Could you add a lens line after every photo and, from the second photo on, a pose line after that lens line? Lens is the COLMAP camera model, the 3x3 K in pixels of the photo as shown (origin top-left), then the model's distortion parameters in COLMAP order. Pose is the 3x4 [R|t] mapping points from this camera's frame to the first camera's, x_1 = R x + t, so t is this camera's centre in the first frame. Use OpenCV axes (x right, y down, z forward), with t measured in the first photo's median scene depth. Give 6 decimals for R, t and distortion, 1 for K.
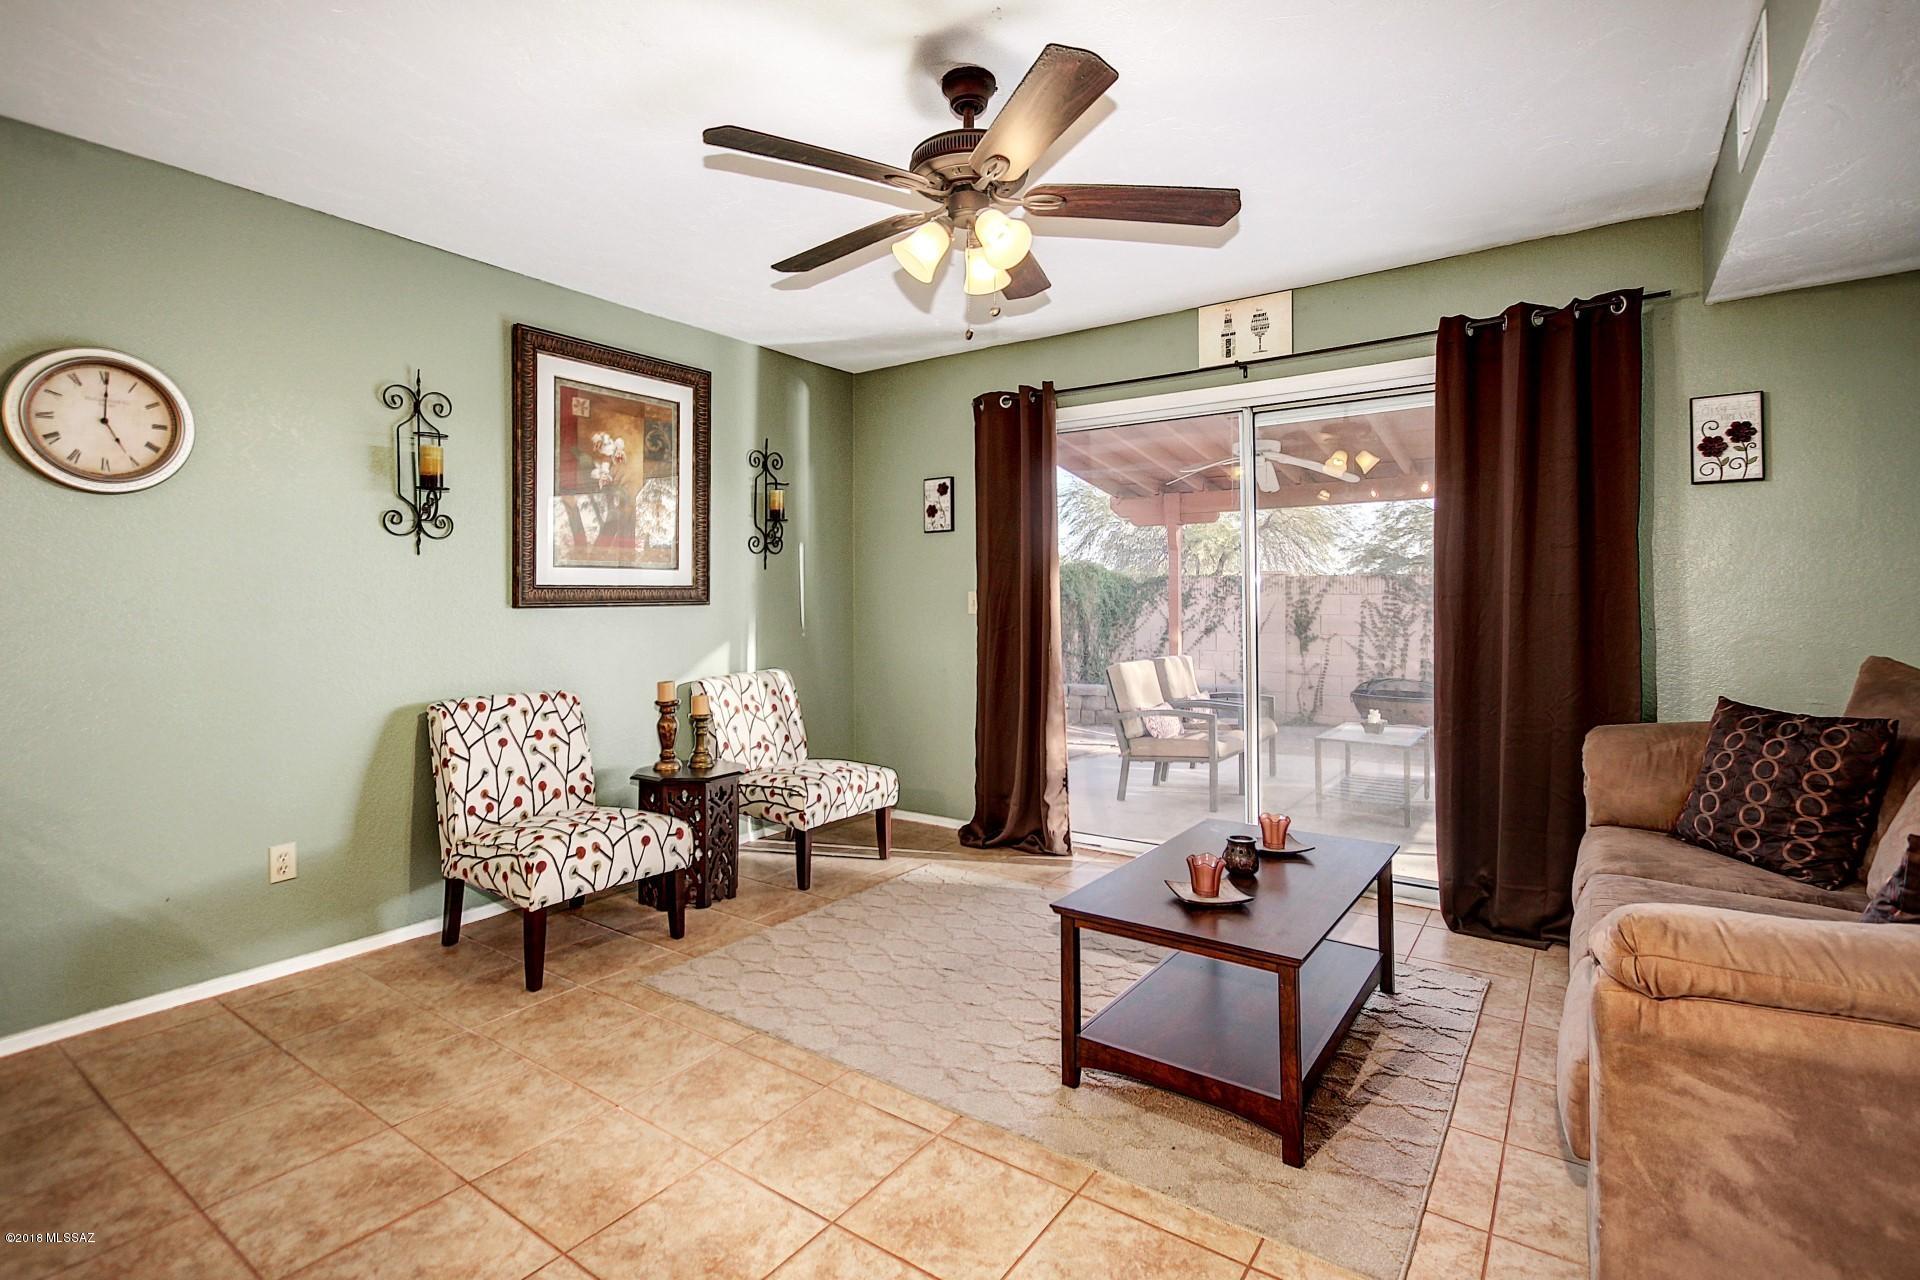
lens RADIAL K [[894.8, 0, 960.4], [0, 894.8, 592.5], [0, 0, 1]] dist [0.004446, -0.003944]
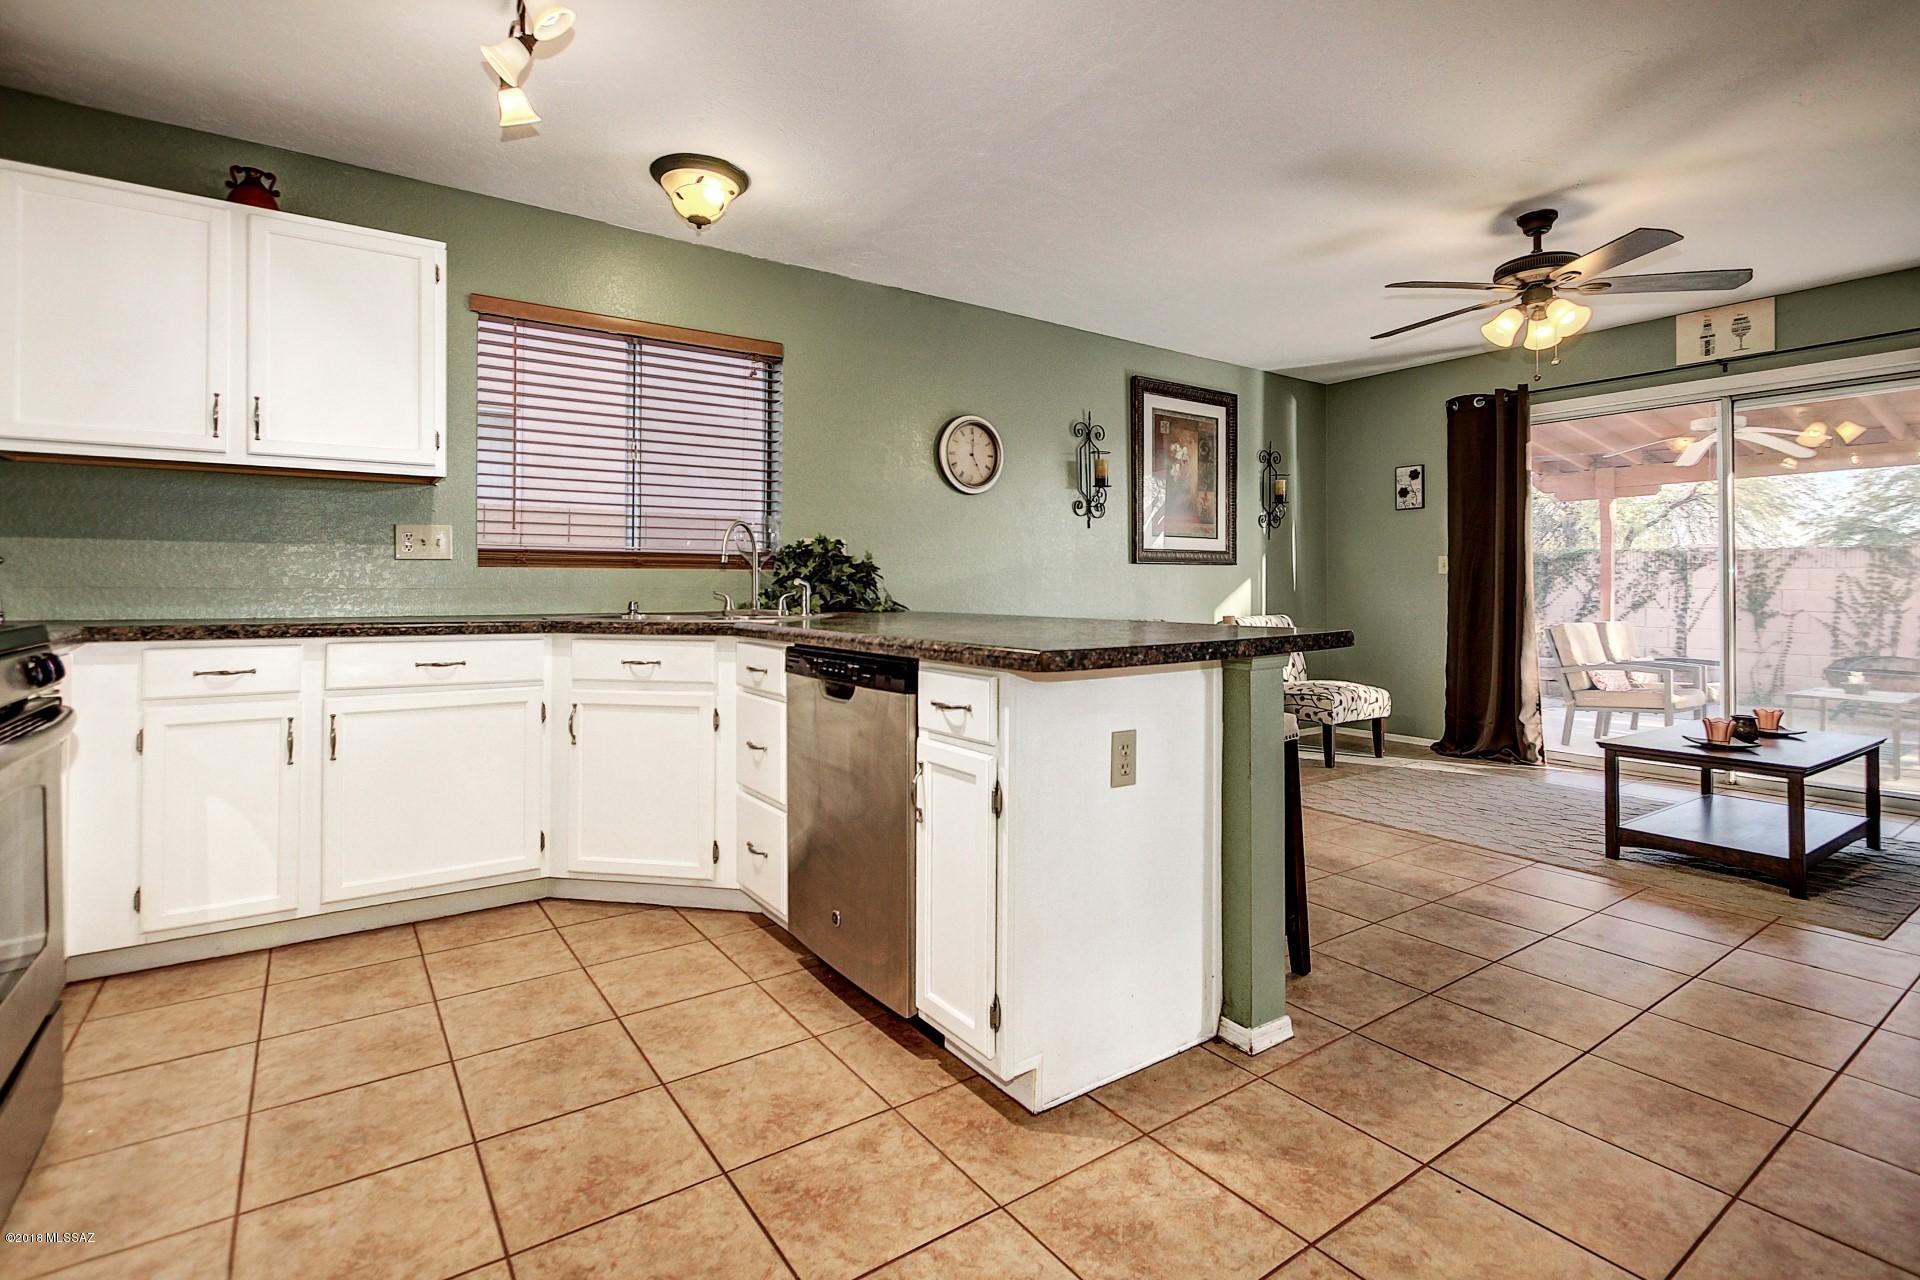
lens RADIAL K [[887.9, 0, 952.1], [0, 887.9, 583.3], [0, 0, 1]] dist [-0.002448, -0.000476]
pose [[0.936654, 0.007490, -0.350177, -0.258935], [-0.005019, 0.999956, 0.007965, 0.041253], [0.350221, -0.005703, 0.936650, -0.524016]]
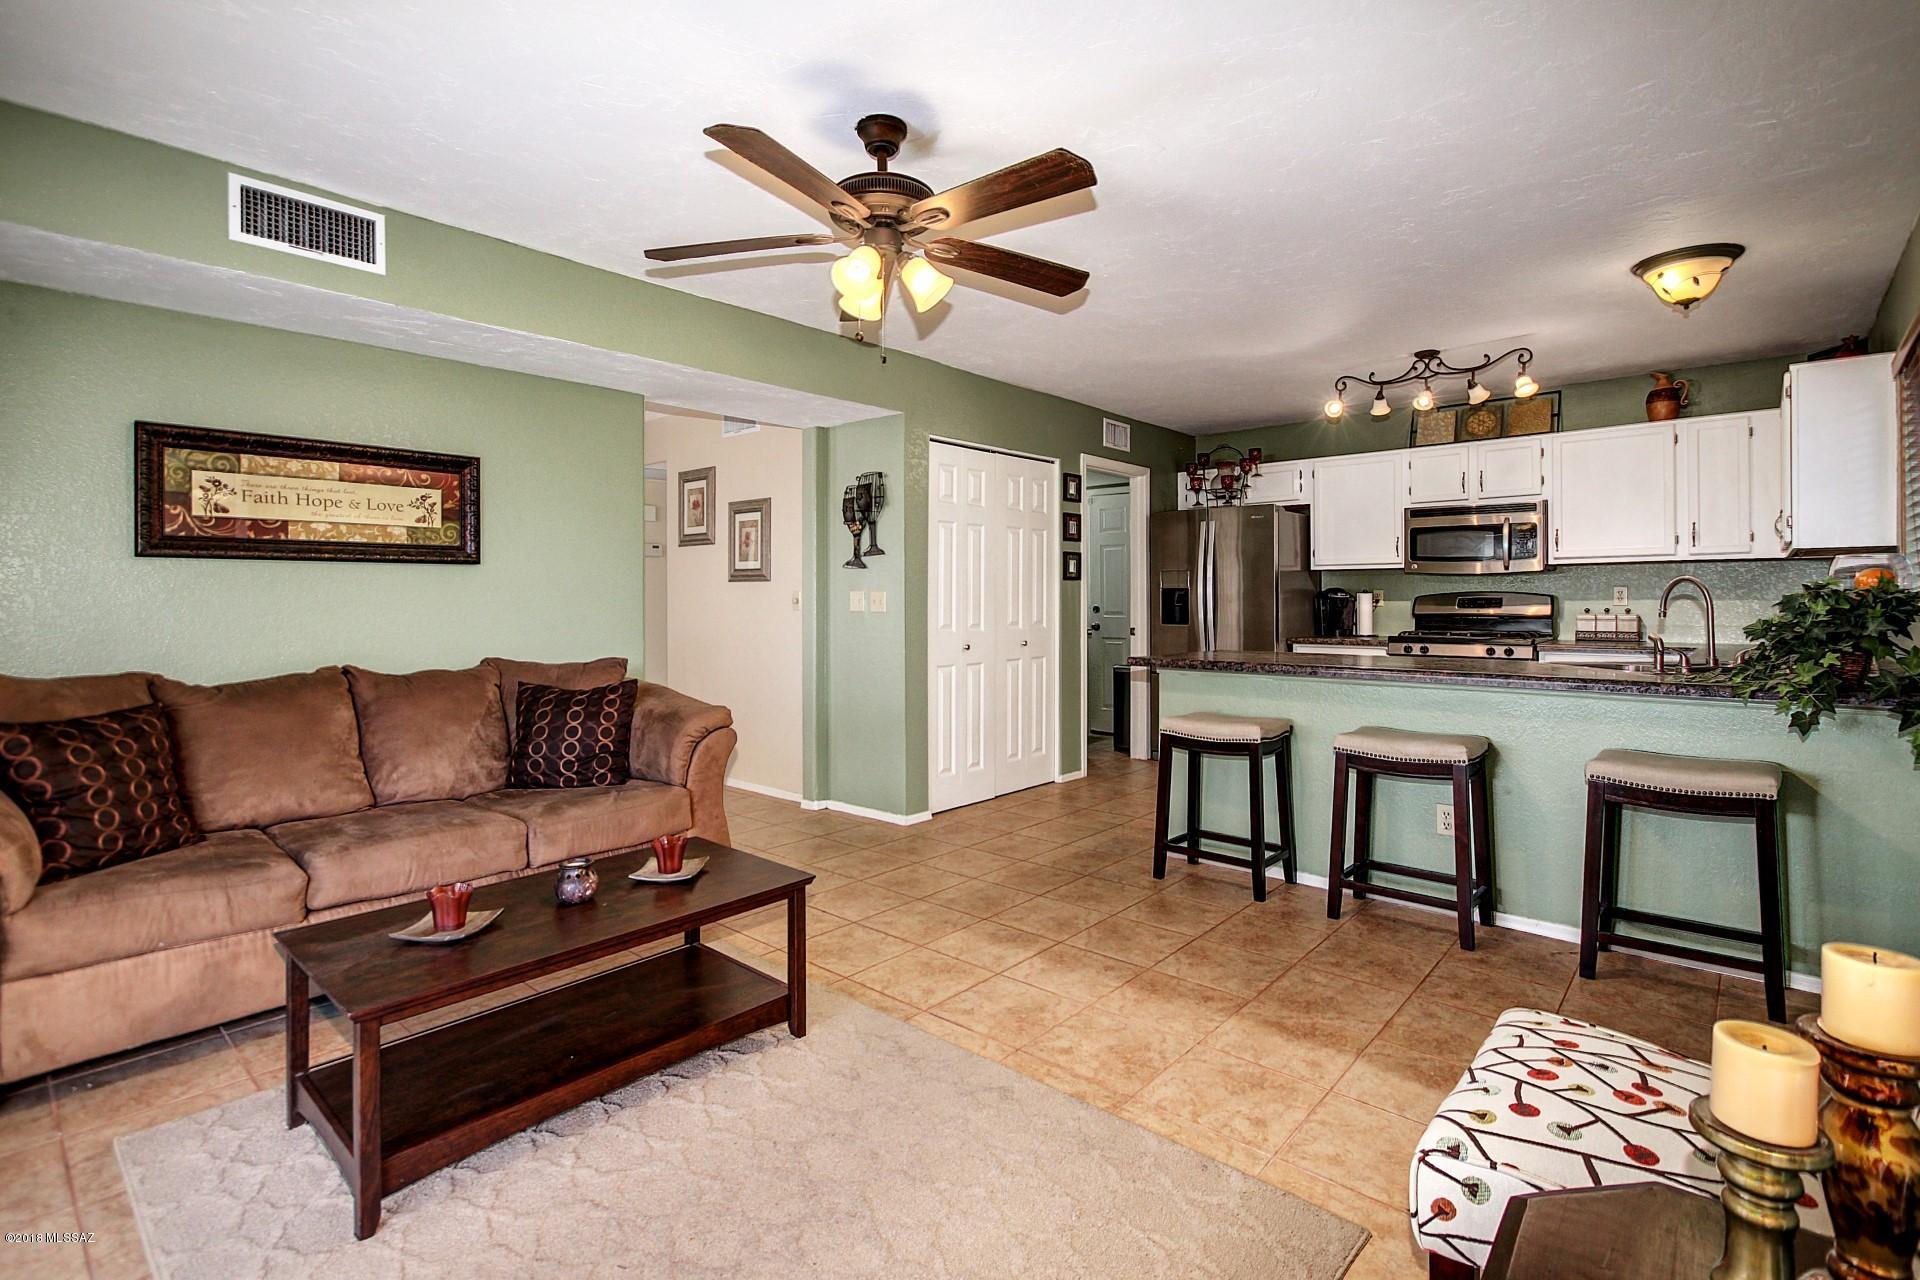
lens RADIAL K [[891.3, 0, 951.3], [0, 891.3, 605.1], [0, 0, 1]] dist [0.002780, 0.000298]
pose [[-0.992600, 0.004422, 0.121351, -0.131206], [0.004241, 0.999989, -0.001749, 0.010515], [-0.121358, -0.001221, -0.992608, 1.343648]]
